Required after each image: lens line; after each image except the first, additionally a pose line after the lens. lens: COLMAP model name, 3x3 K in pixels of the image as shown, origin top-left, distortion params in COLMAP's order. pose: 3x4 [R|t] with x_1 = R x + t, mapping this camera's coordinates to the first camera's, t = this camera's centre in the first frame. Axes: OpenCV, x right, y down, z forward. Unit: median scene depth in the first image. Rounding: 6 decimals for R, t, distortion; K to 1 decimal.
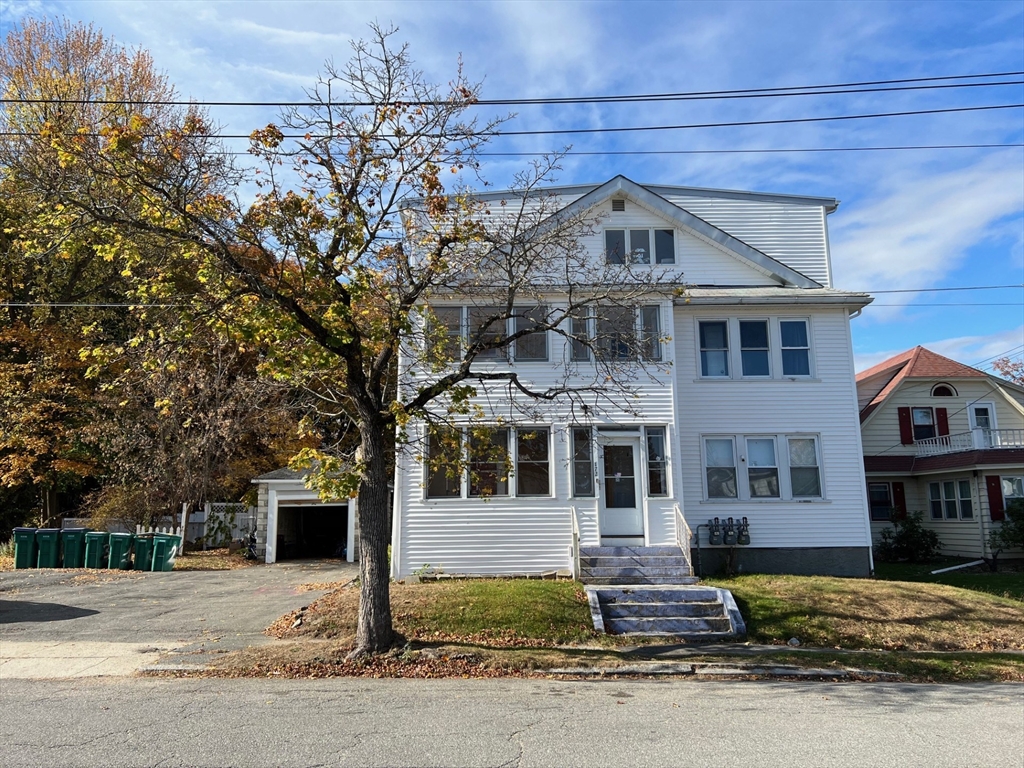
lens RADIAL K [[759.1, 0, 511.6], [0, 759.1, 383.3], [0, 0, 1]] dist [0.054193, -0.010416]
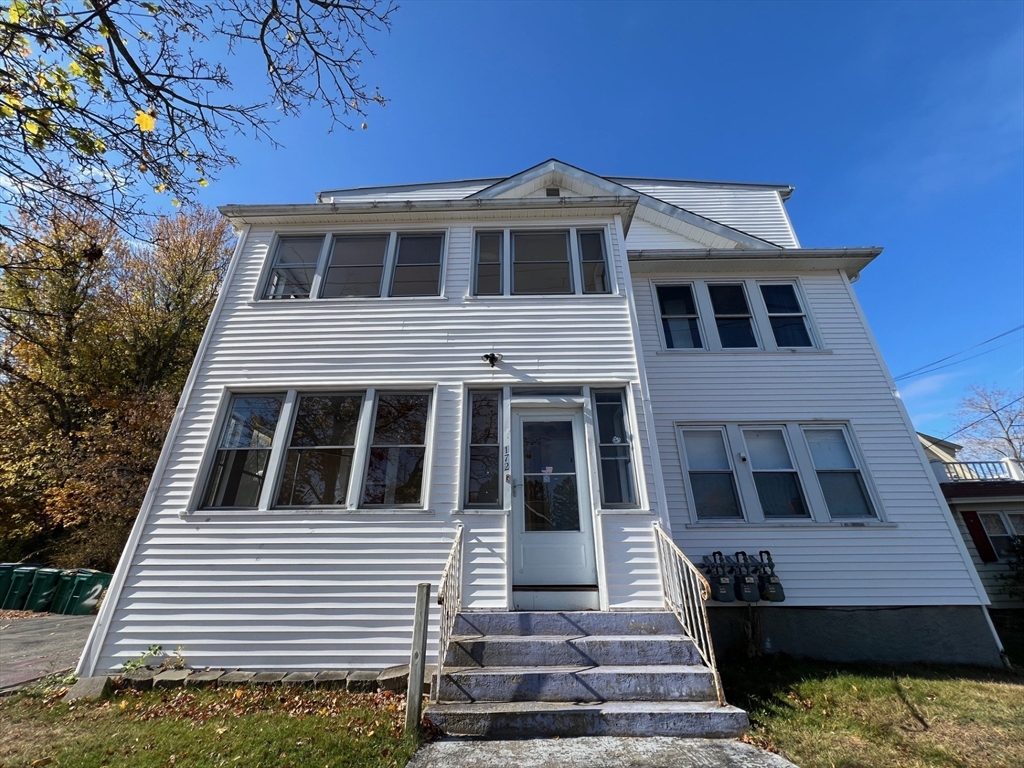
lens RADIAL K [[409.3, 0, 509.1], [0, 409.3, 385.7], [0, 0, 1]] dist [-0.001650, 0.000720]
pose [[0.999506, -0.006406, -0.030773, 0.121338], [-0.000855, 0.973108, -0.230346, 0.129419], [0.031421, 0.230259, 0.972622, 0.685530]]
